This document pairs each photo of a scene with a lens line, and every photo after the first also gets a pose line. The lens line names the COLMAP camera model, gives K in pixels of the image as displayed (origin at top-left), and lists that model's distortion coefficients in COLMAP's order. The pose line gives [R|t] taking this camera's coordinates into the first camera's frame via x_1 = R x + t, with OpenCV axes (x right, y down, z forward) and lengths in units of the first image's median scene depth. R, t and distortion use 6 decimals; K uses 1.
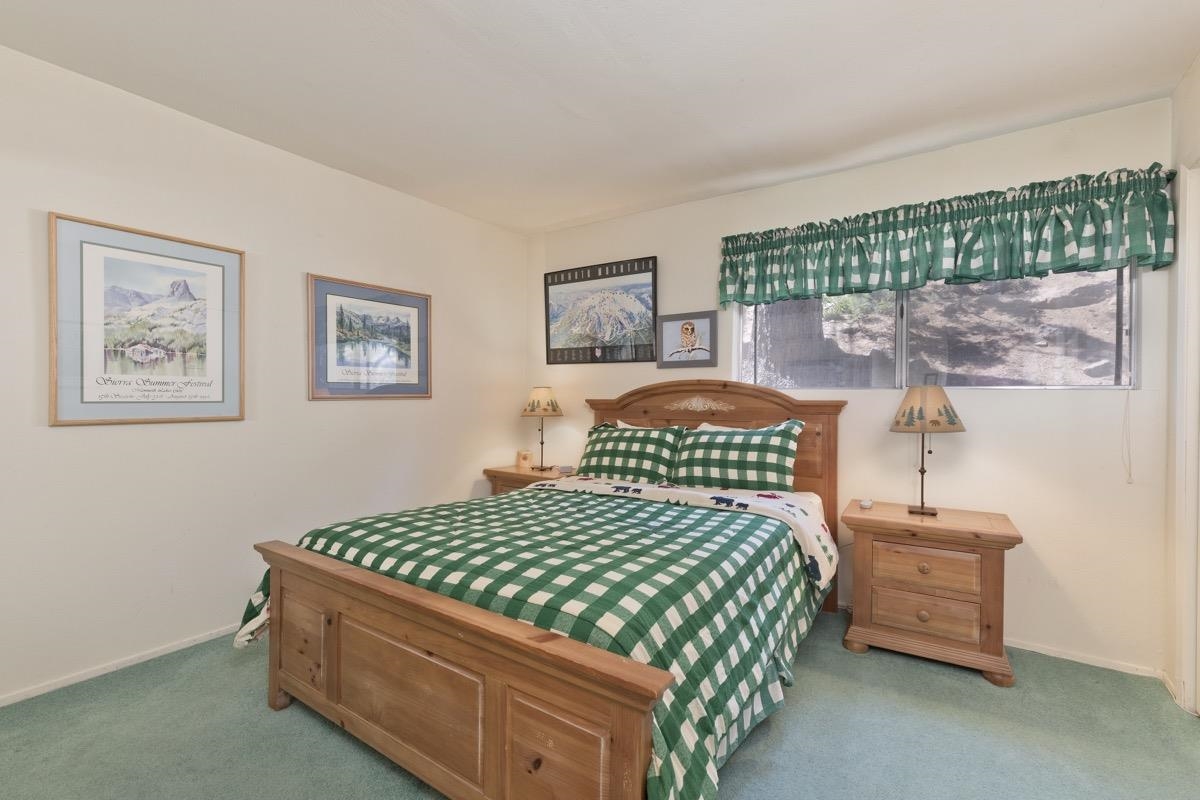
lens RADIAL K [[542.4, 0, 595.4], [0, 542.4, 394.5], [0, 0, 1]] dist [0.010362, -0.001841]
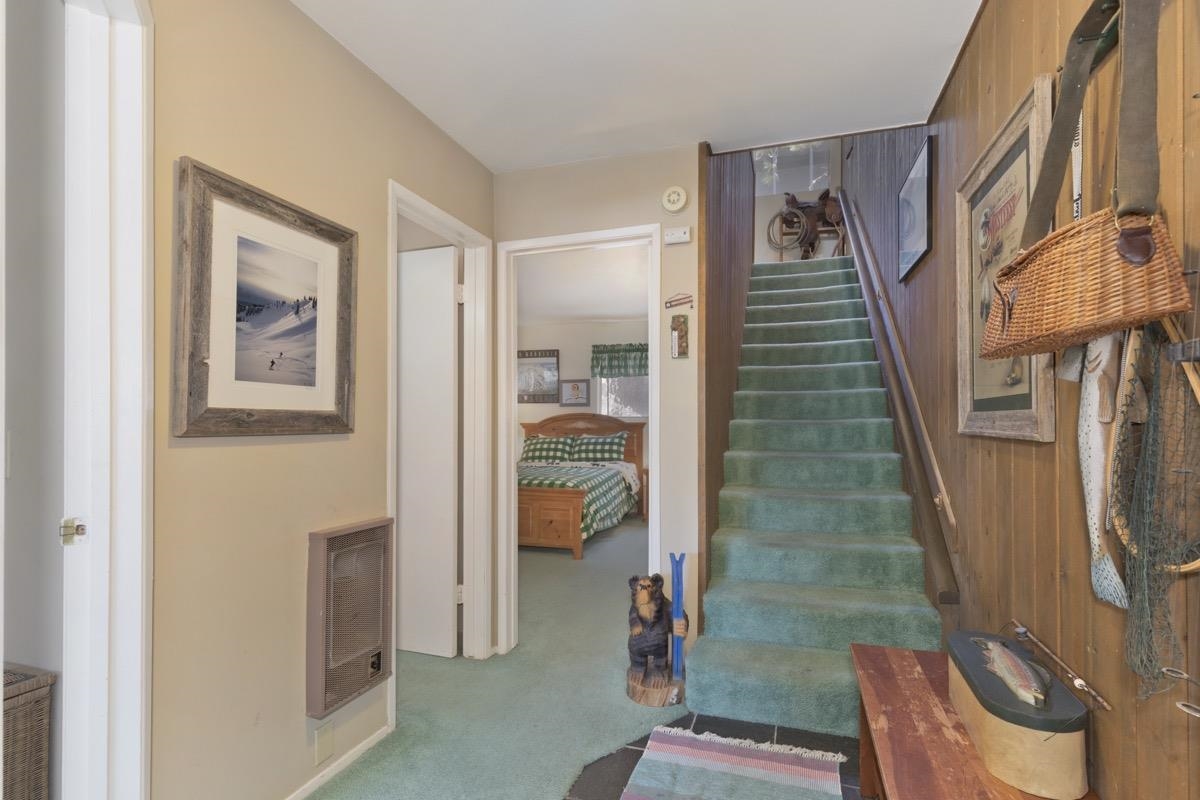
lens RADIAL K [[542.4, 0, 603.0], [0, 542.4, 410.0], [0, 0, 1]] dist [0.010362, -0.001841]
pose [[0.961903, -0.003304, 0.273371, -0.315430], [0.007388, 0.999876, -0.013910, -0.010069], [-0.273291, 0.015400, 0.961808, -1.075607]]
